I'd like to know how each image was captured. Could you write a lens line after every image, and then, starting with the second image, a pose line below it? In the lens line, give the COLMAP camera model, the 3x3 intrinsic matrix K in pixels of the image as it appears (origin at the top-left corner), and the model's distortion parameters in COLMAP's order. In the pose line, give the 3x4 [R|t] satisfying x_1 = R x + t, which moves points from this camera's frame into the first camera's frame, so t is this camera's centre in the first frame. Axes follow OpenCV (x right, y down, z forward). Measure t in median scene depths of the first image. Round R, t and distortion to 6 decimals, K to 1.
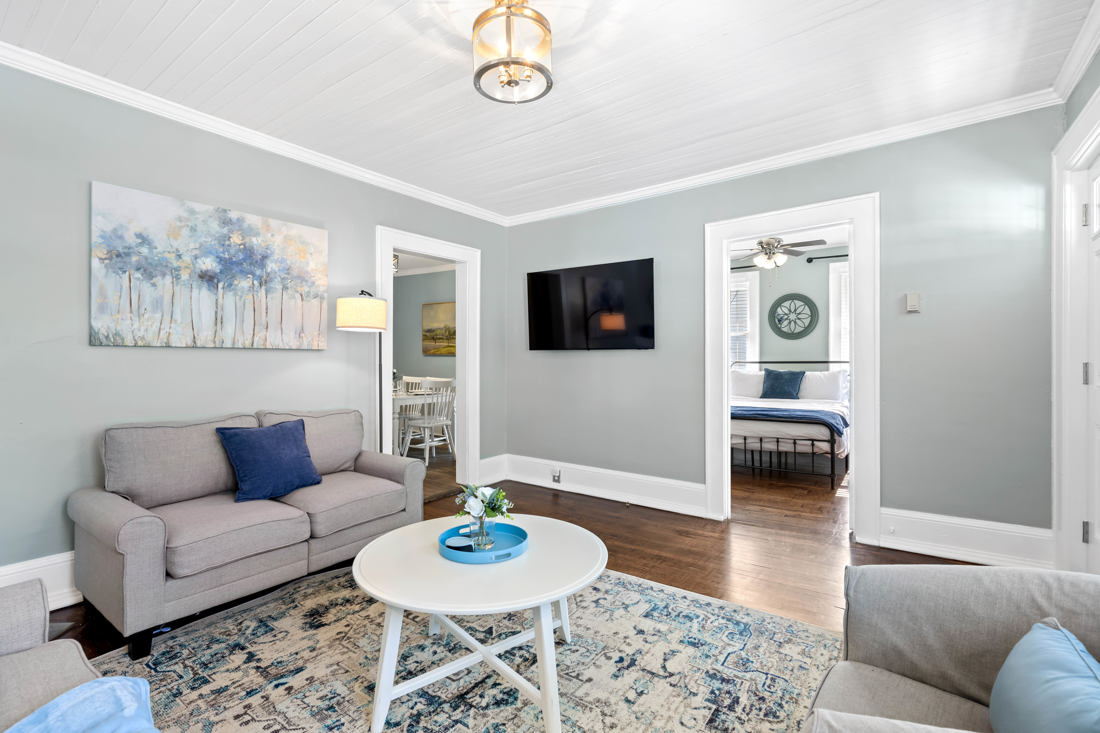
lens RADIAL K [[507.7, 0, 550.0], [0, 507.7, 366.5], [0, 0, 1]] dist [-0.010180, 0.000120]
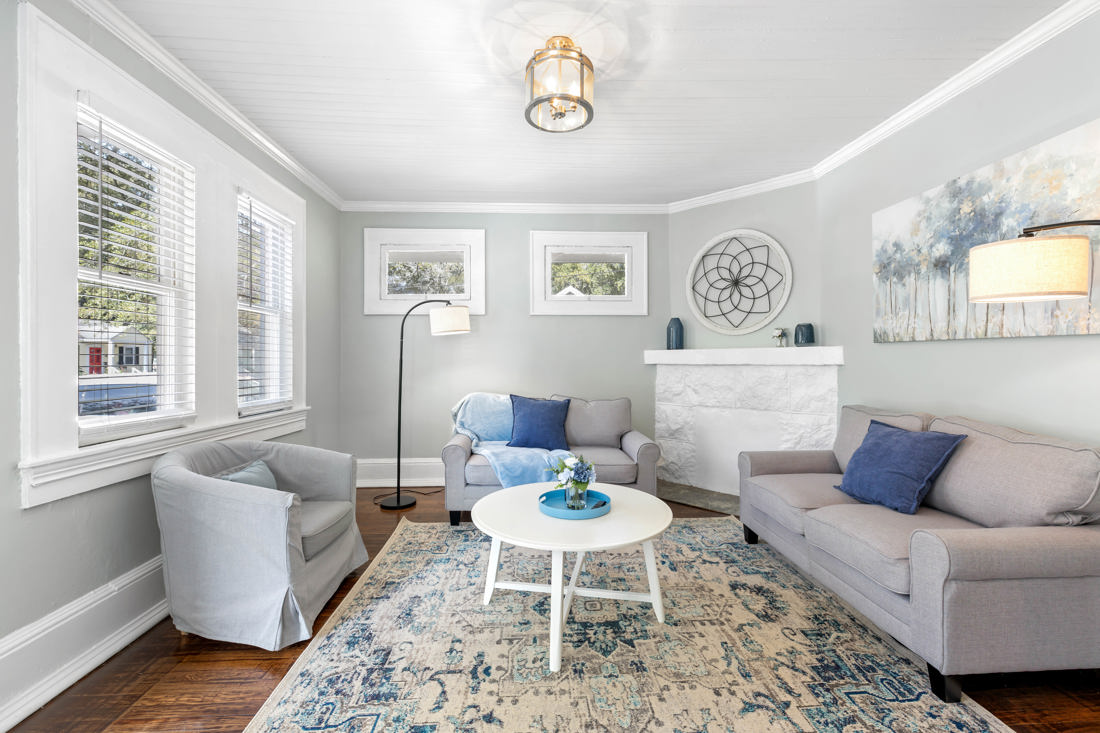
lens RADIAL K [[466.1, 0, 549.8], [0, 466.1, 360.4], [0, 0, 1]] dist [0.003158, 0.000130]
pose [[-0.777015, 0.009402, -0.629411, 0.514471], [-0.002562, 0.999833, 0.018099, -0.017579], [0.629476, 0.015676, -0.776861, 1.511401]]
